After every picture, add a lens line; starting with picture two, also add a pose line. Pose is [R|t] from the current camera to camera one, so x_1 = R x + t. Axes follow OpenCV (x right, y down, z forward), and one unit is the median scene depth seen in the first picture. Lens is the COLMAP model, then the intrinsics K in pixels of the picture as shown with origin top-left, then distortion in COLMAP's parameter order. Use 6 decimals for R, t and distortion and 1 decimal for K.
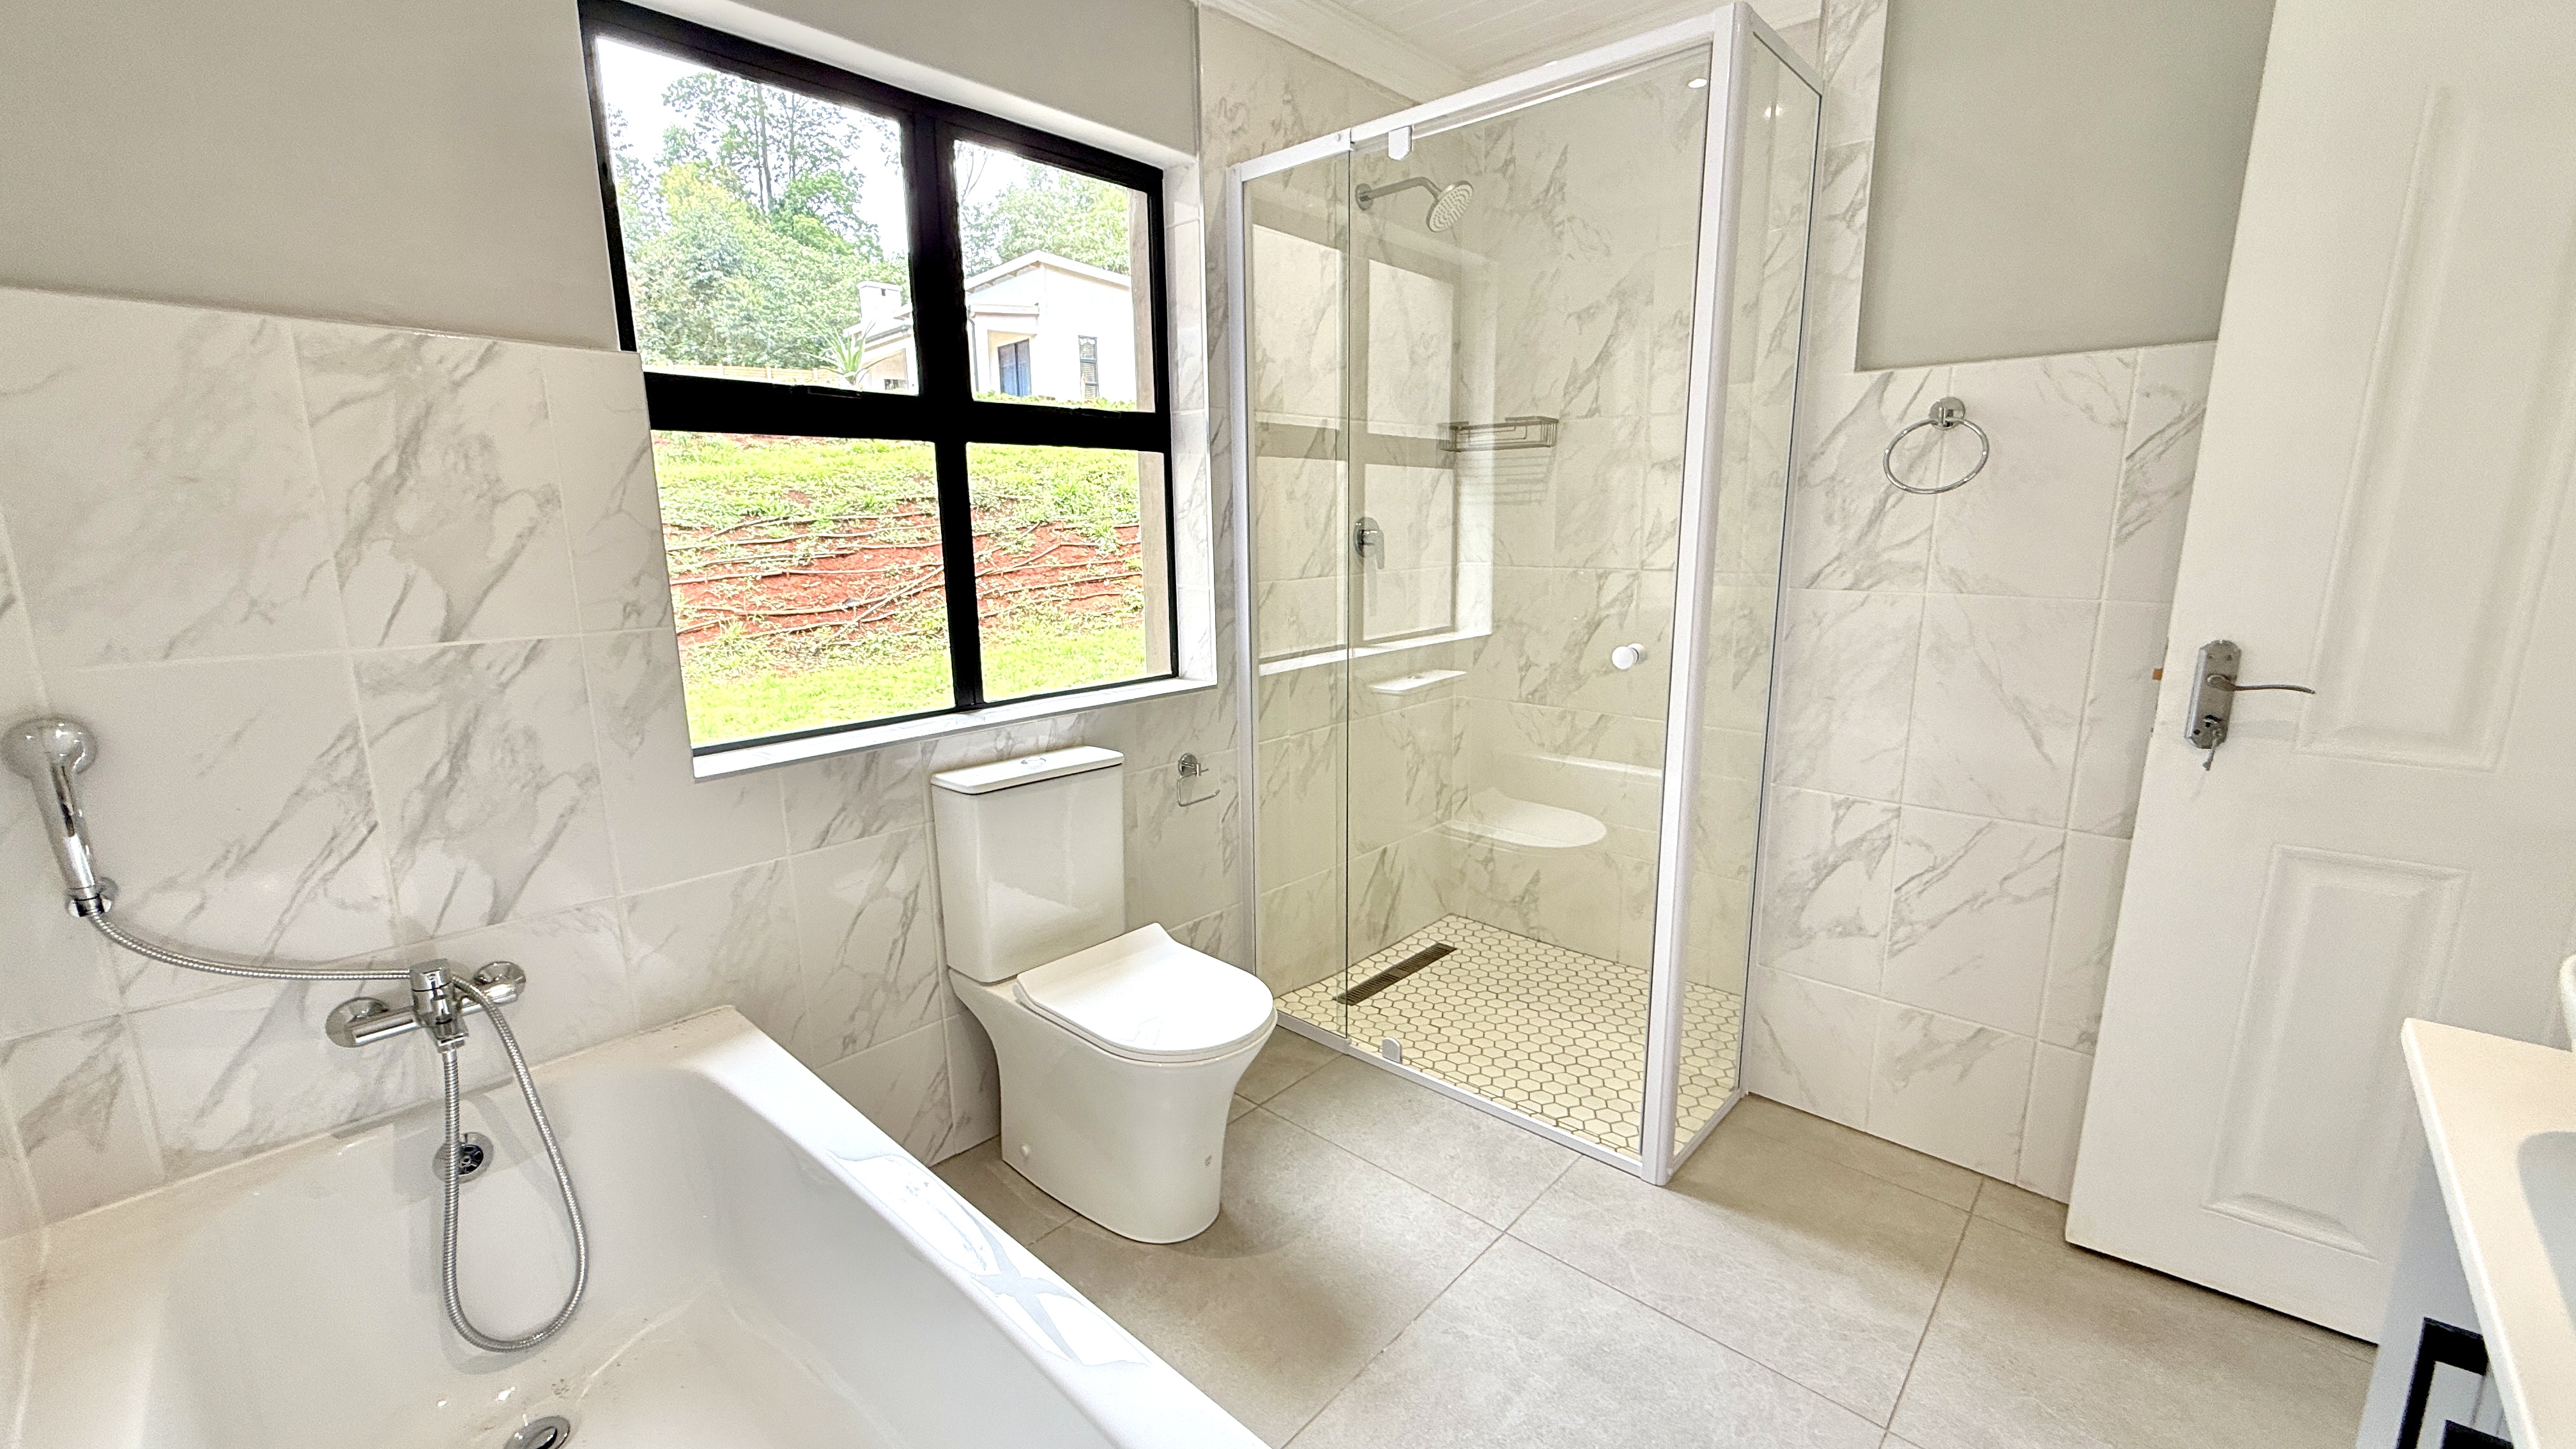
lens RADIAL K [[1033.8, 0, 1288.0], [0, 1033.8, 724.5], [0, 0, 1]] dist [-0.003124, -0.000214]
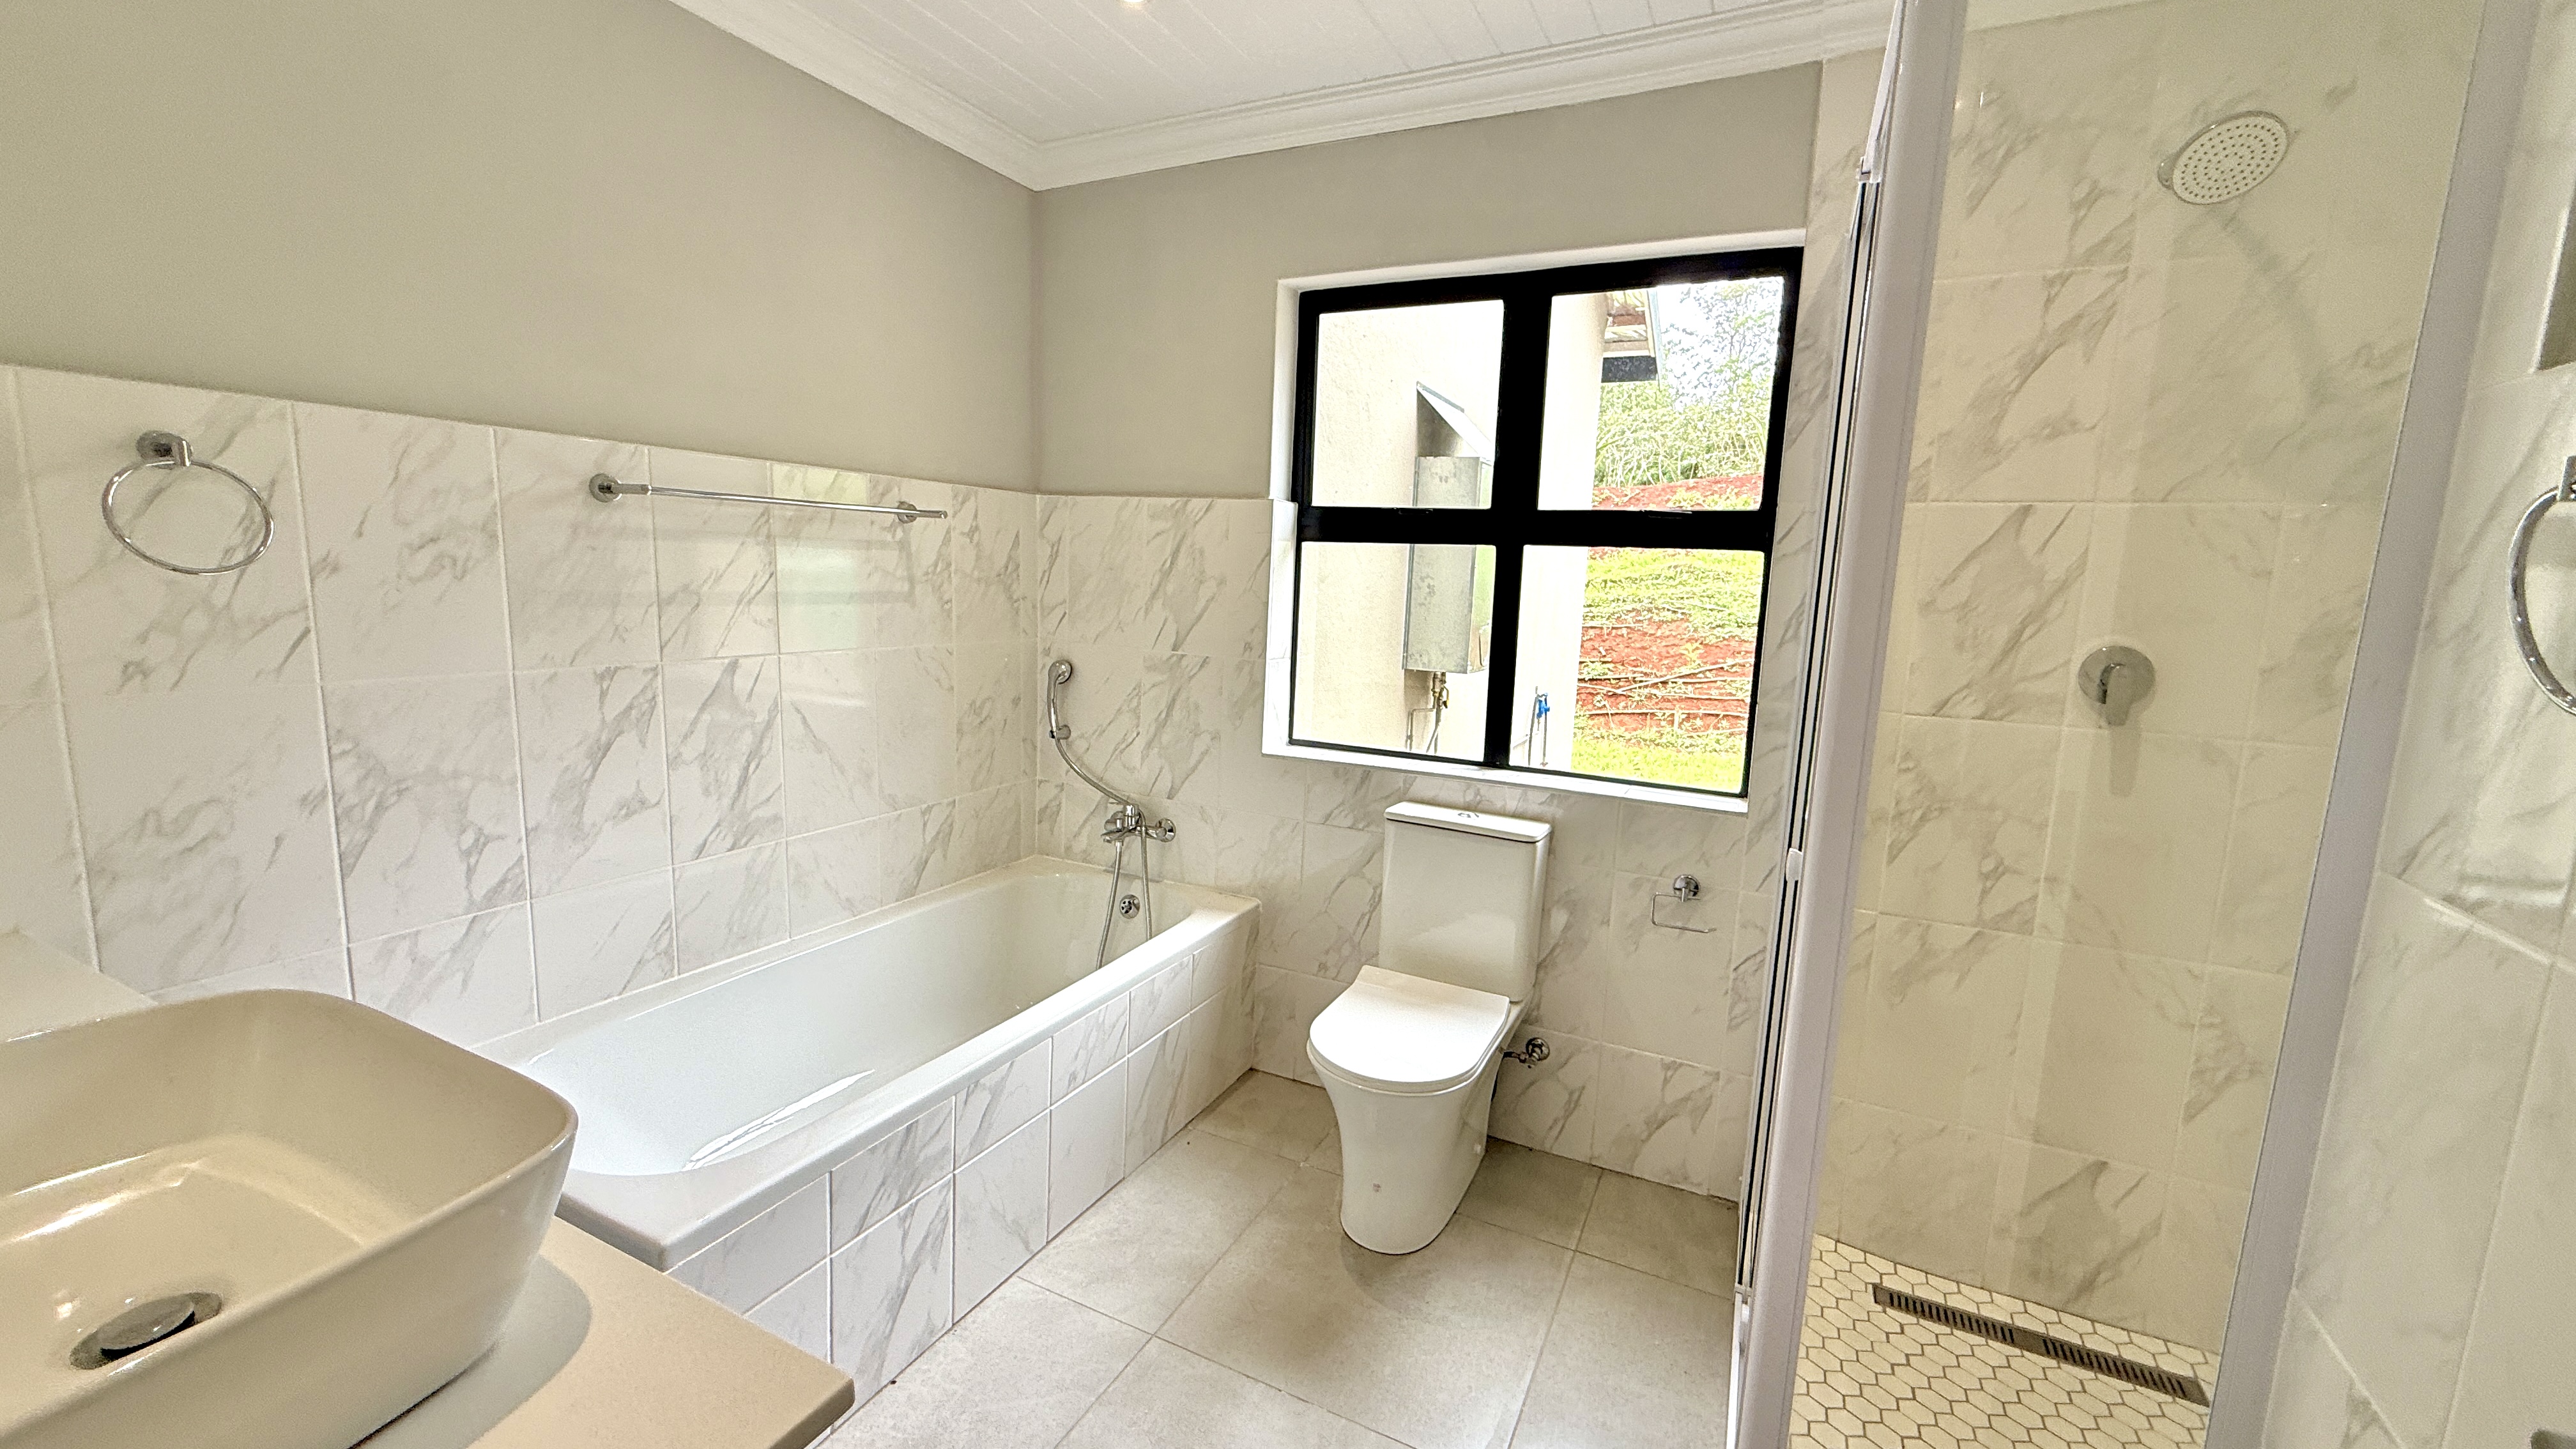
lens RADIAL K [[1037.7, 0, 1288.0], [0, 1037.7, 724.5], [0, 0, 1]] dist [-0.000303, -0.000108]
pose [[0.265696, 0.161669, -0.950404, 0.861691], [-0.232069, 0.967575, 0.099713, -0.144032], [0.935708, 0.194066, 0.294599, 0.482350]]
